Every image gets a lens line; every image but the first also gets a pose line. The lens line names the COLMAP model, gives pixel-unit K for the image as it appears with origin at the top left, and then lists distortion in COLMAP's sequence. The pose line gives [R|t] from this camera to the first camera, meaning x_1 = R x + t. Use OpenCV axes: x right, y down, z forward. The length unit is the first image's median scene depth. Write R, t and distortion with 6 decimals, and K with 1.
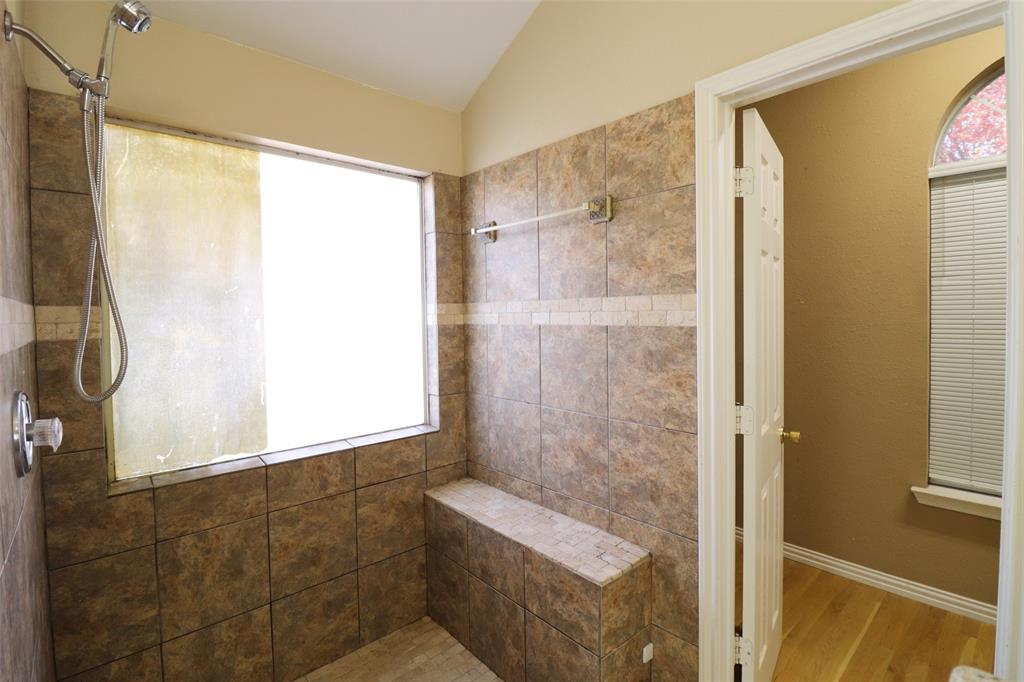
lens RADIAL K [[479.4, 0, 510.4], [0, 479.4, 324.3], [0, 0, 1]] dist [-0.008450, -0.004391]
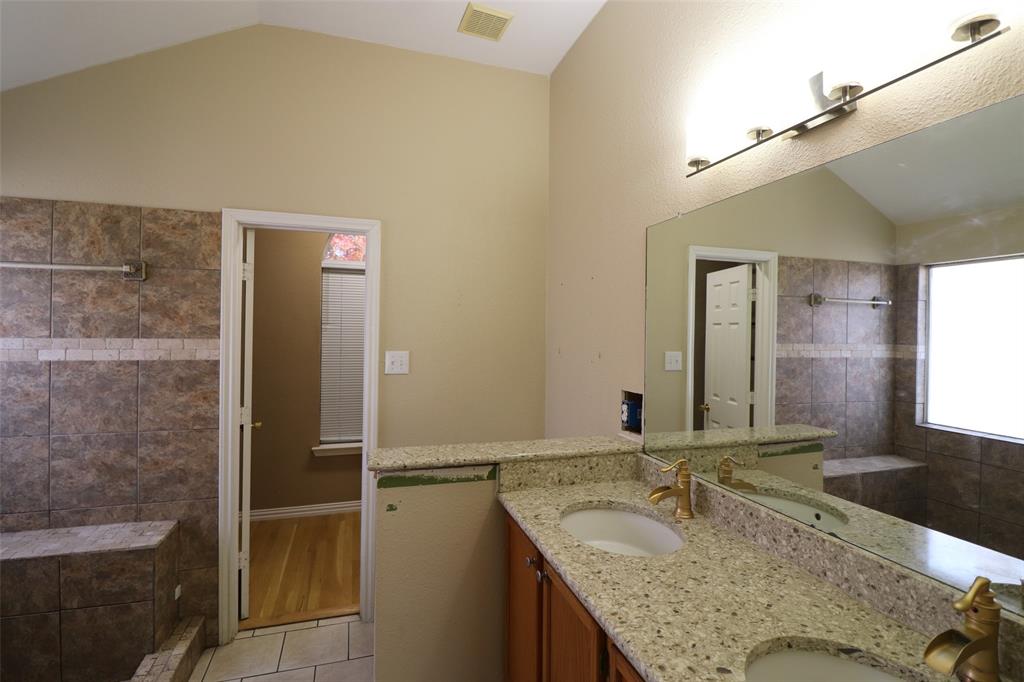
lens RADIAL K [[479.4, 0, 511.2], [0, 479.4, 330.7], [0, 0, 1]] dist [-0.008450, -0.004391]
pose [[0.402695, 0.017544, 0.915166, -0.595952], [0.001124, 0.999806, -0.019661, -0.053267], [-0.915334, 0.008946, 0.402597, -0.462005]]
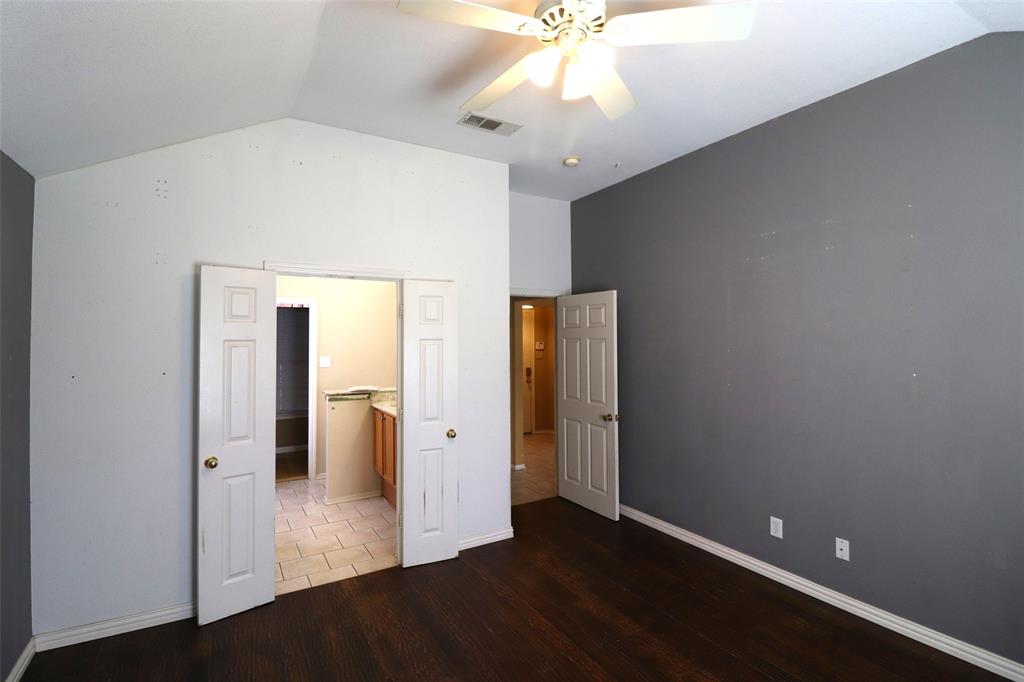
lens RADIAL K [[479.4, 0, 511.3], [0, 479.4, 340.7], [0, 0, 1]] dist [-0.008450, -0.004391]
pose [[0.177671, 0.025319, 0.983764, -2.522950], [0.018195, 0.999414, -0.029008, -0.012208], [-0.983922, 0.023053, 0.177106, -1.455126]]
